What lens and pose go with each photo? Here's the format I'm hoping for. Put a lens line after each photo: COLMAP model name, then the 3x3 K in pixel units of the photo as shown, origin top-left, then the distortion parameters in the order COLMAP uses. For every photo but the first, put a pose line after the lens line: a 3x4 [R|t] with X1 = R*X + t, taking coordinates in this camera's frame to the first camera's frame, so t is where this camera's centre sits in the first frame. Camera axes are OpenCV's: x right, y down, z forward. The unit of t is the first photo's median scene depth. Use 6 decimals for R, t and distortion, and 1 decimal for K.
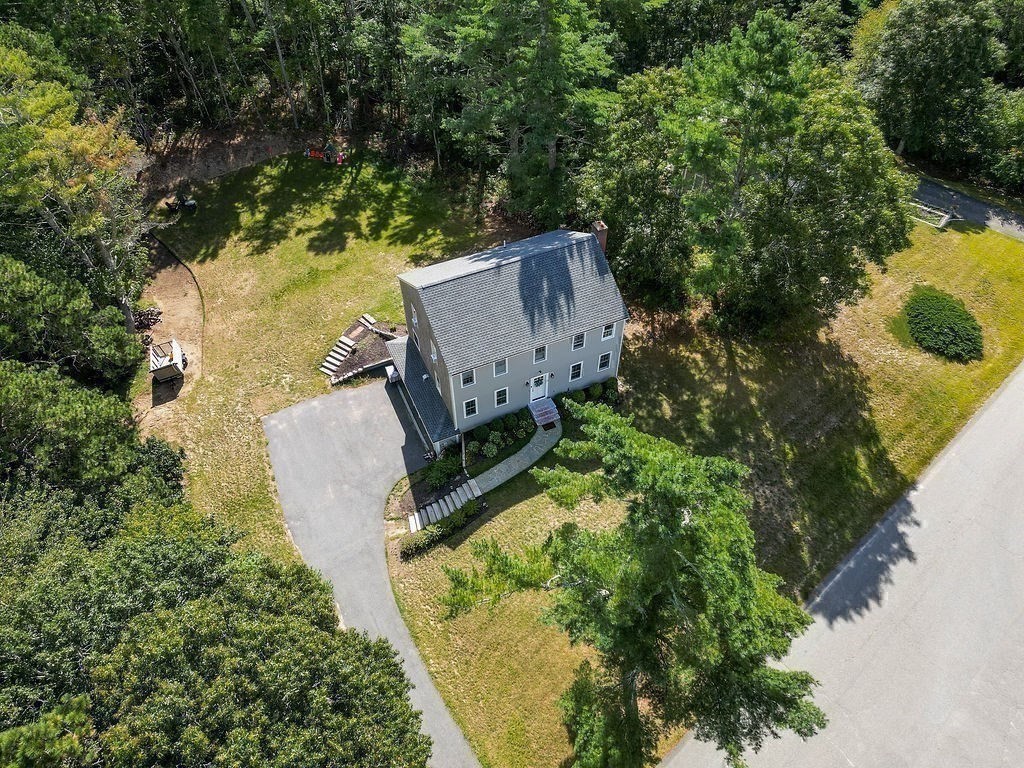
lens RADIAL K [[730.2, 0, 513.5], [0, 730.2, 385.5], [0, 0, 1]] dist [0.048165, -0.015347]
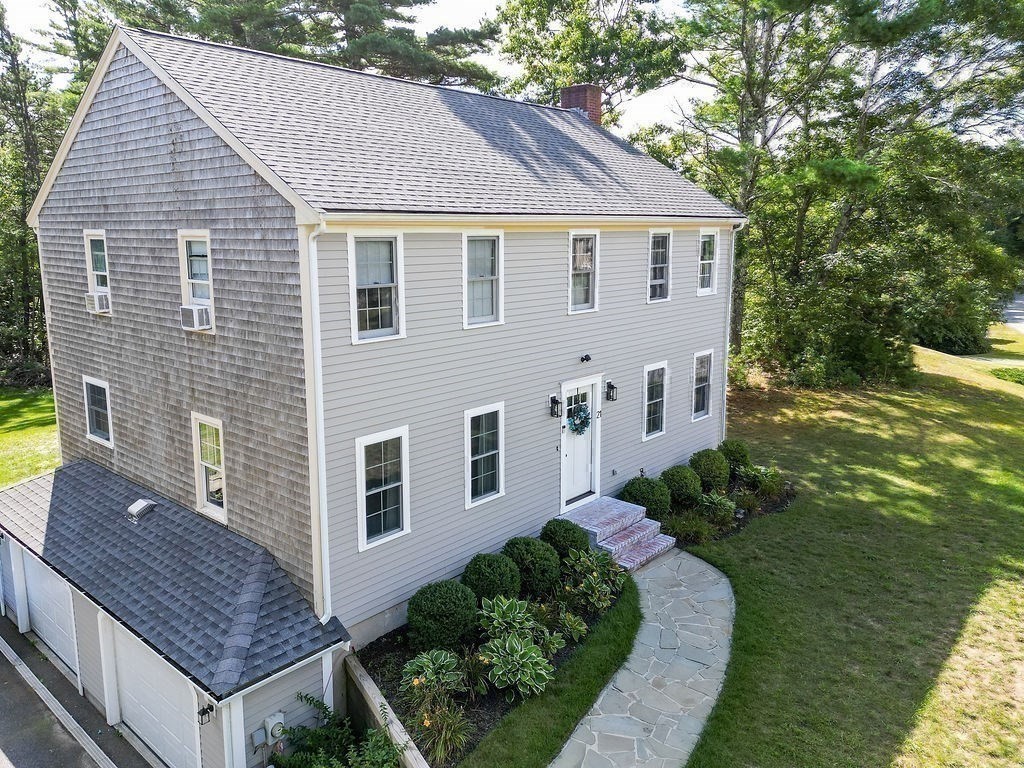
lens RADIAL K [[790.7, 0, 488.3], [0, 790.7, 364.6], [0, 0, 1]] dist [-0.002366, -0.003165]
pose [[0.914351, -0.071085, 0.398633, -0.109332], [0.304505, 0.769625, -0.561207, 0.130364], [-0.266905, 0.634527, 0.725354, 0.700607]]
